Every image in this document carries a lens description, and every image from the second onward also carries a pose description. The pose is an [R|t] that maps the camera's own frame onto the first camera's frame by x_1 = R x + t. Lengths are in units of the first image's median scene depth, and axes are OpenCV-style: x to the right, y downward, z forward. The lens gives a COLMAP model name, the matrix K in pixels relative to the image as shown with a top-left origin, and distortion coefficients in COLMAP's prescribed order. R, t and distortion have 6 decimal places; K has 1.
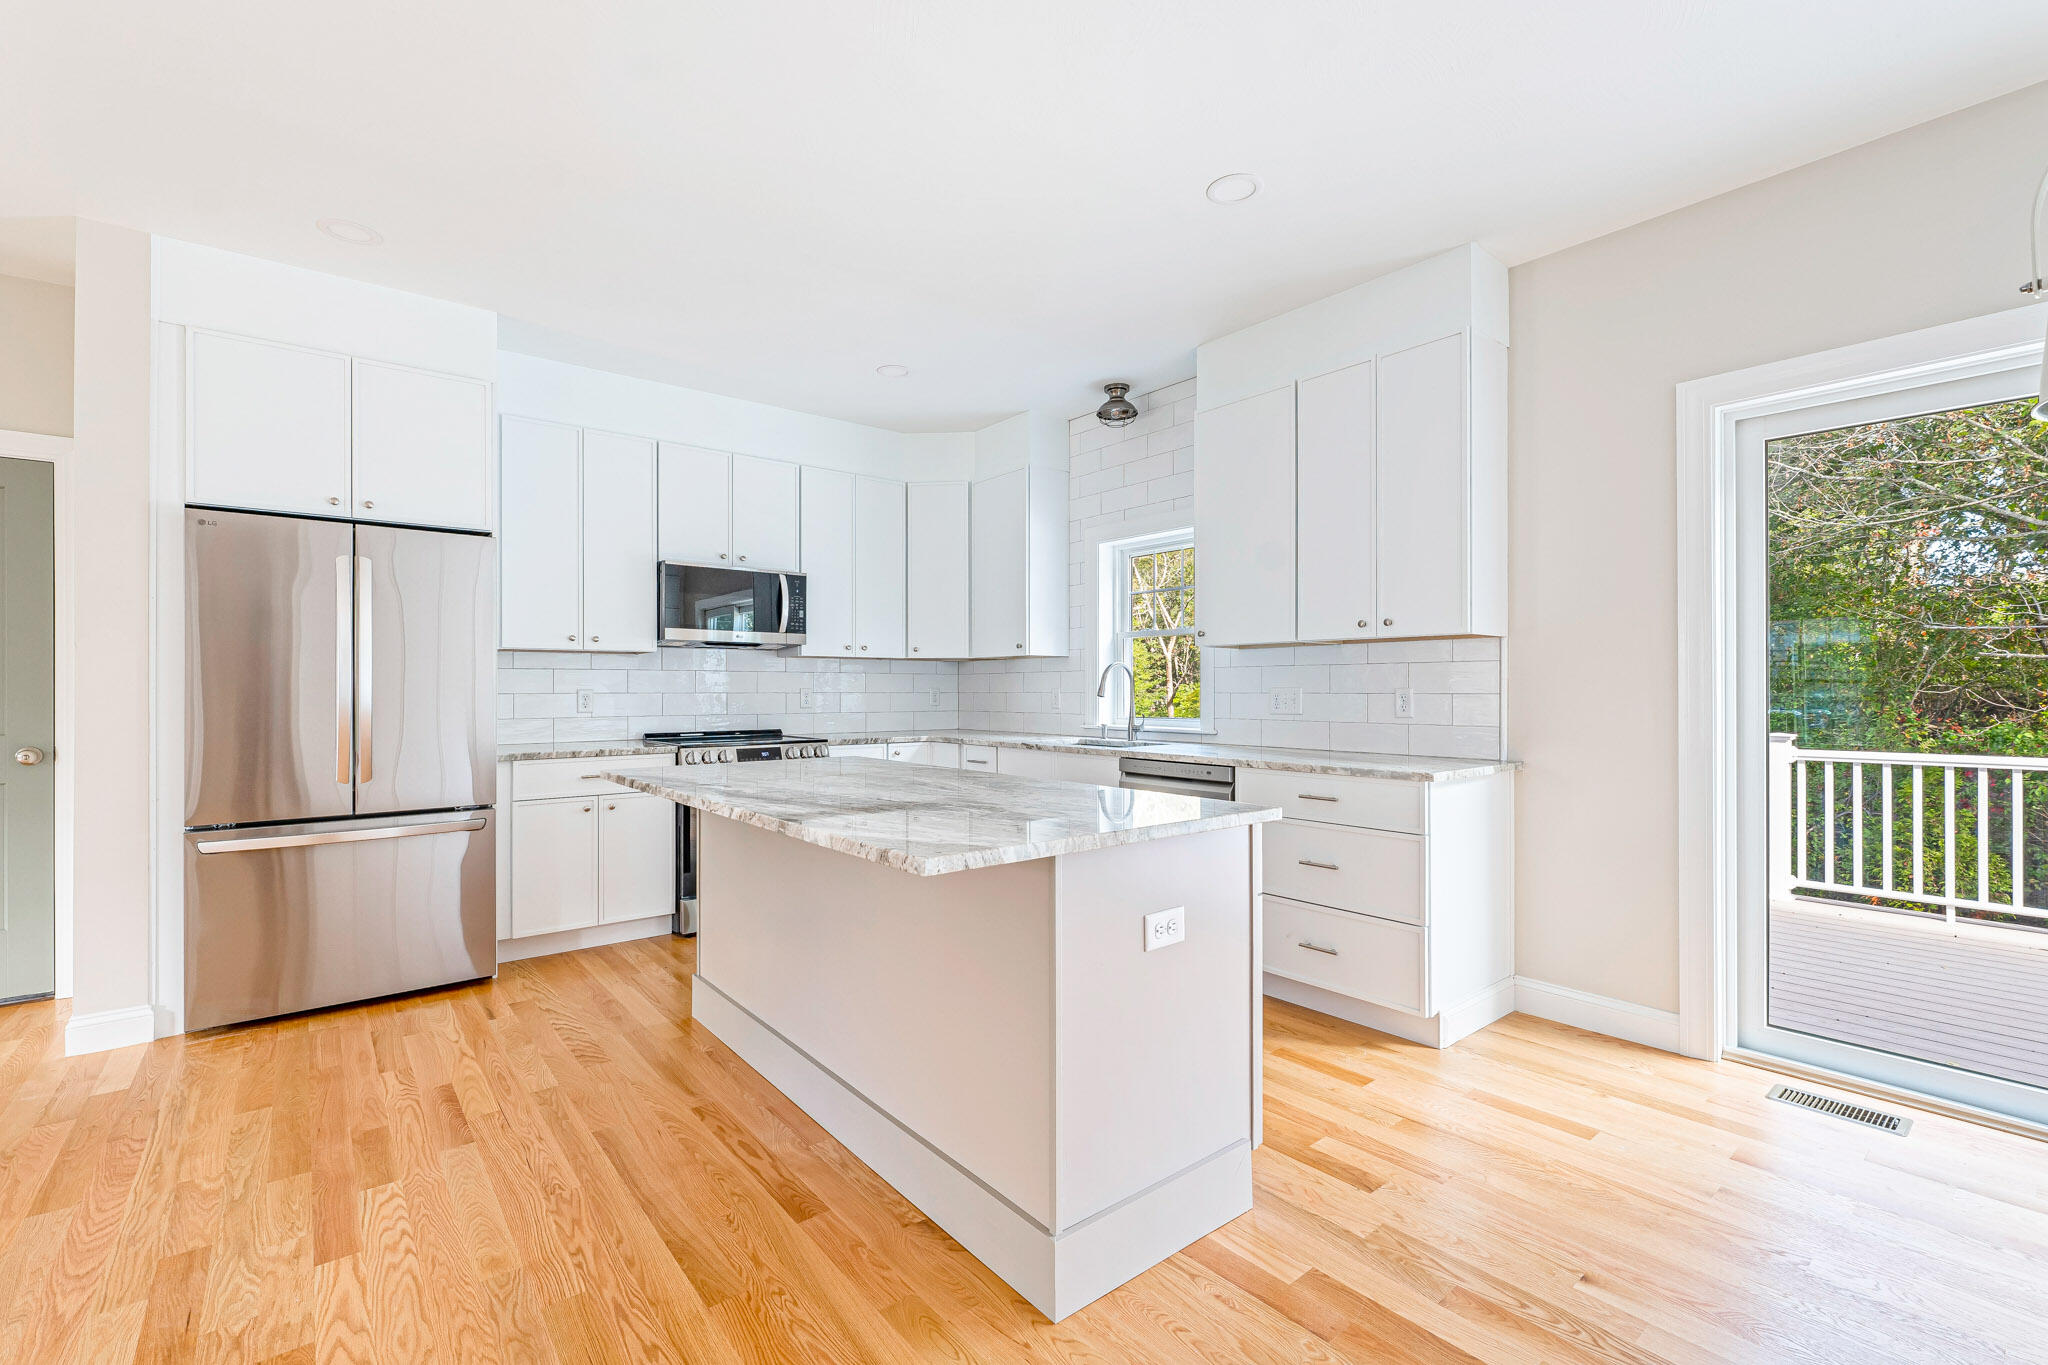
lens RADIAL K [[891.3, 0, 1020.8], [0, 891.3, 686.1], [0, 0, 1]] dist [-0.004350, -0.000459]
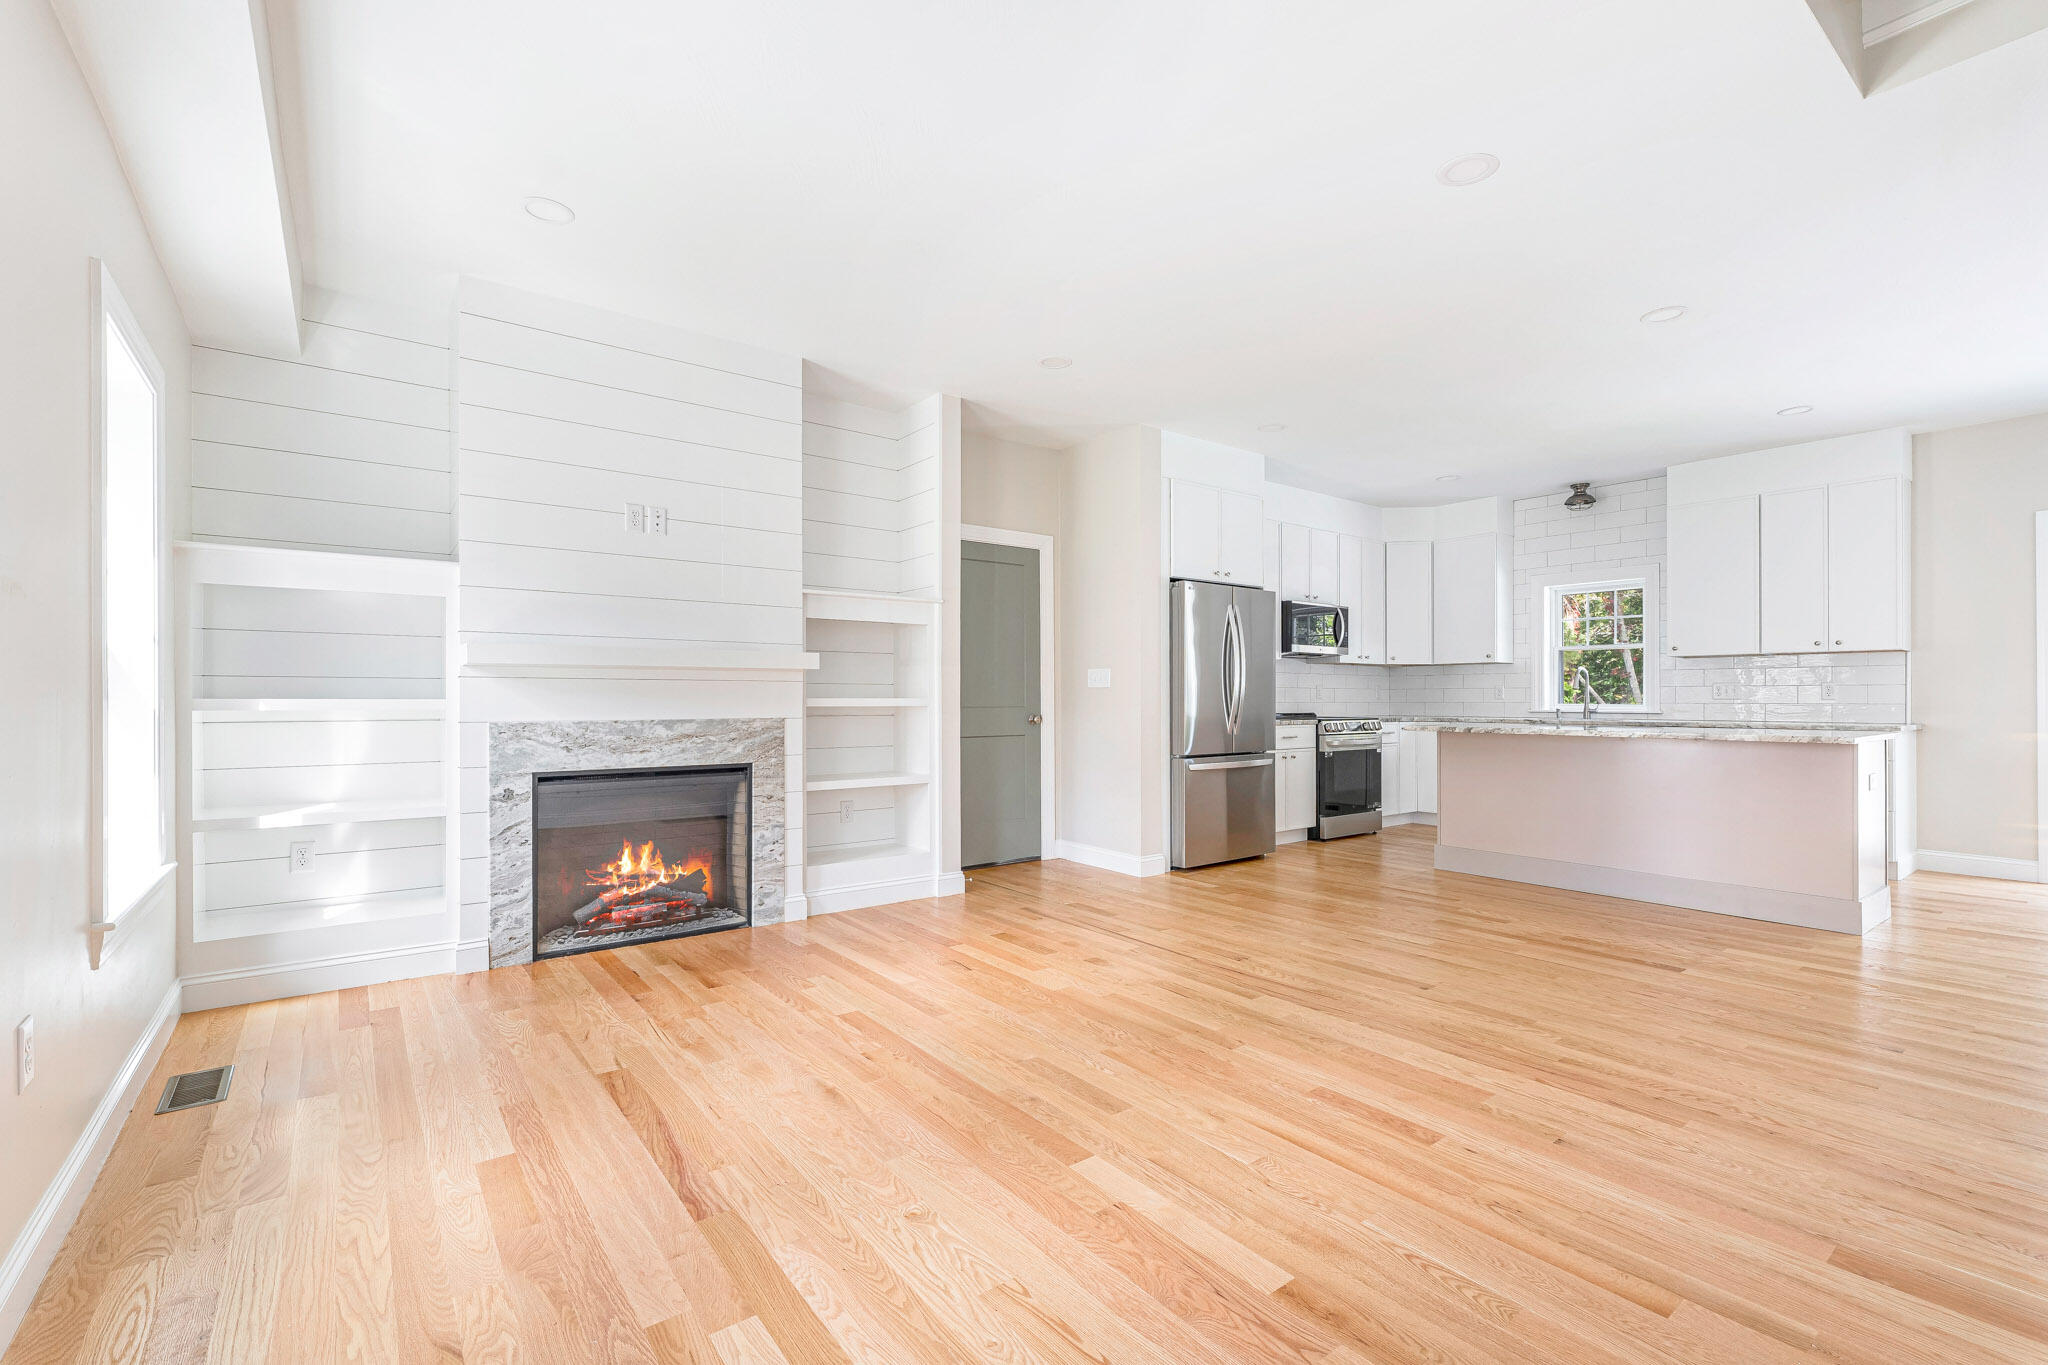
lens RADIAL K [[891.3, 0, 1025.3], [0, 891.3, 687.8], [0, 0, 1]] dist [-0.004350, -0.000459]
pose [[0.998779, -0.001646, -0.049370, -0.761106], [0.001243, 0.999966, -0.008179, 0.020755], [0.049382, 0.008108, 0.998747, -0.557848]]
